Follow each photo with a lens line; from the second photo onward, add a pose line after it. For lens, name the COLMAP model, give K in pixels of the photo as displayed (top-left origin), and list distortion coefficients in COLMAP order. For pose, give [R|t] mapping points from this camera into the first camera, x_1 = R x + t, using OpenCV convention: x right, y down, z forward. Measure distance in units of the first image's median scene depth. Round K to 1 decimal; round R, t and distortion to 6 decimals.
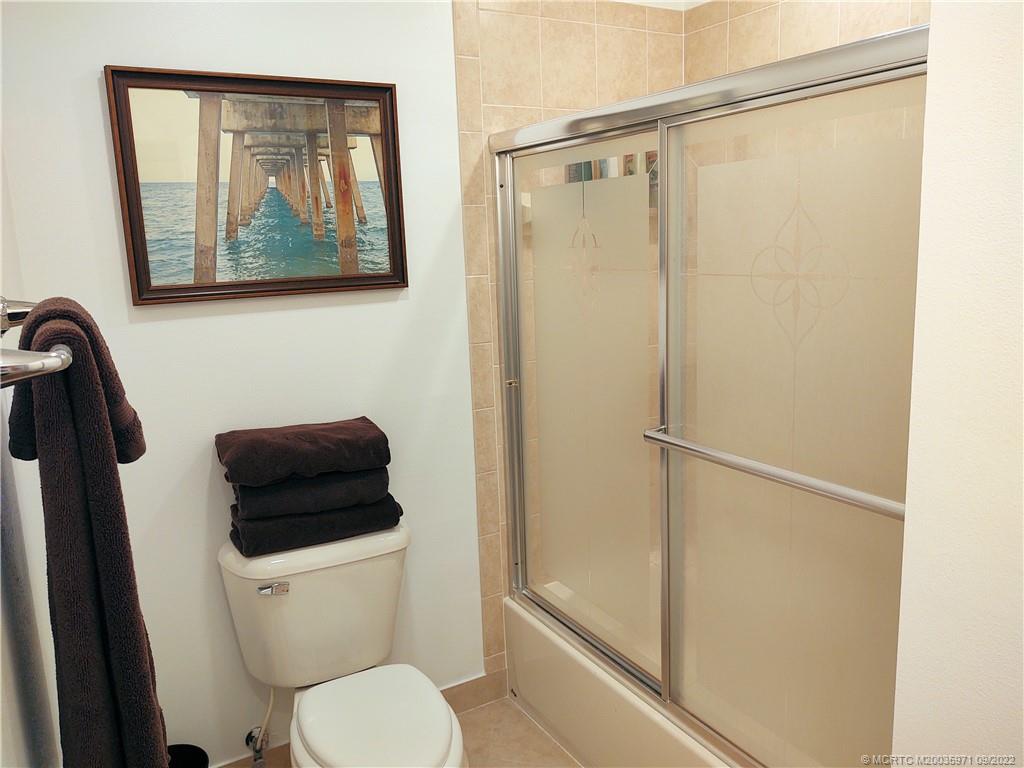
lens RADIAL K [[777.8, 0, 514.7], [0, 777.8, 375.3], [0, 0, 1]] dist [0.015449, -0.043349]
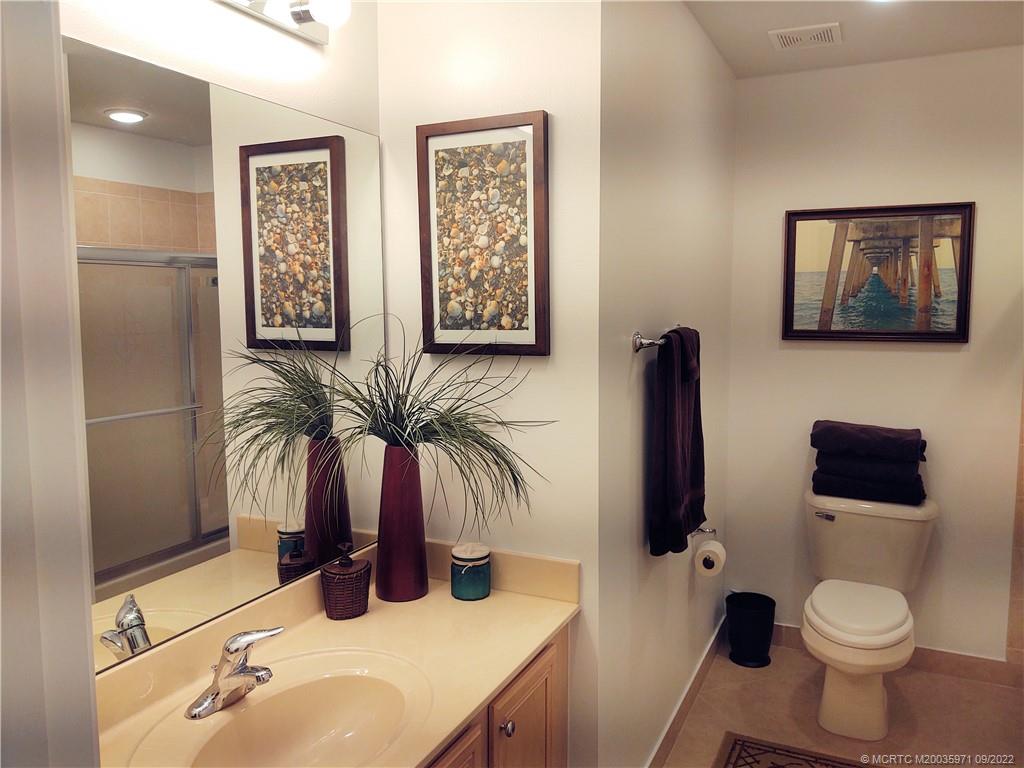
lens RADIAL K [[777.8, 0, 513.5], [0, 777.8, 382.7], [0, 0, 1]] dist [0.015449, -0.043349]
pose [[0.567573, 0.114767, -0.815285, 0.583165], [-0.166343, 0.985800, 0.022968, 0.064866], [0.806344, 0.122581, 0.578605, -0.483803]]
